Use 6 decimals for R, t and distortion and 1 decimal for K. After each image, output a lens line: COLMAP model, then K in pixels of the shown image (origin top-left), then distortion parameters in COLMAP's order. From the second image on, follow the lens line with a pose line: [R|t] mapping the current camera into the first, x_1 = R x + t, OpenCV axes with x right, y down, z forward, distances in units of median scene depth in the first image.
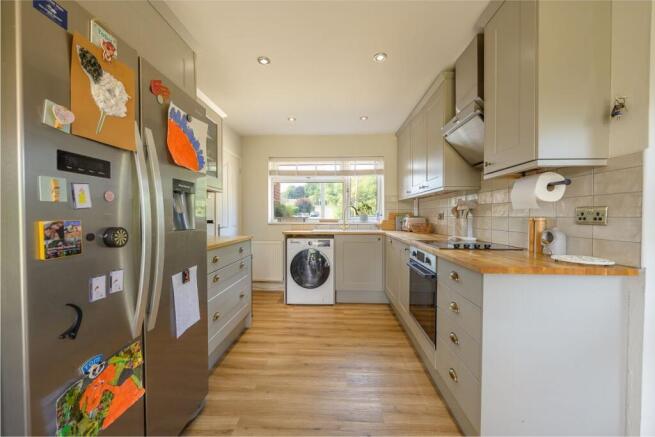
lens RADIAL K [[261.2, 0, 321.8], [0, 261.2, 217.3], [0, 0, 1]] dist [-0.003511, -0.000313]
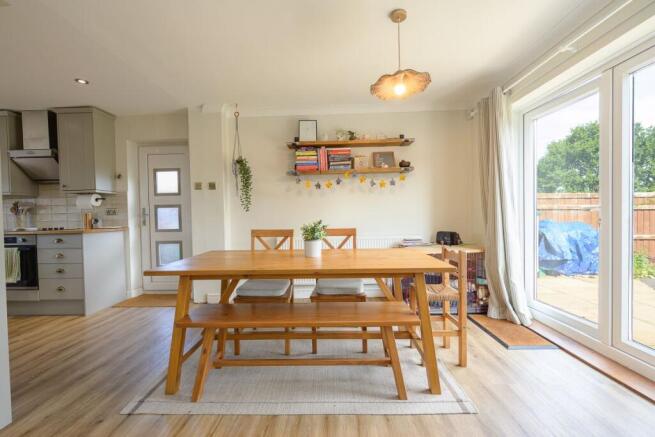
lens RADIAL K [[271.8, 0, 326.1], [0, 271.8, 220.4], [0, 0, 1]] dist [-0.007274, 0.000722]
pose [[-0.037248, -0.018945, 0.999126, -1.778830], [0.021387, 0.999576, 0.019751, 0.071682], [-0.999077, 0.022104, -0.036827, -1.079365]]
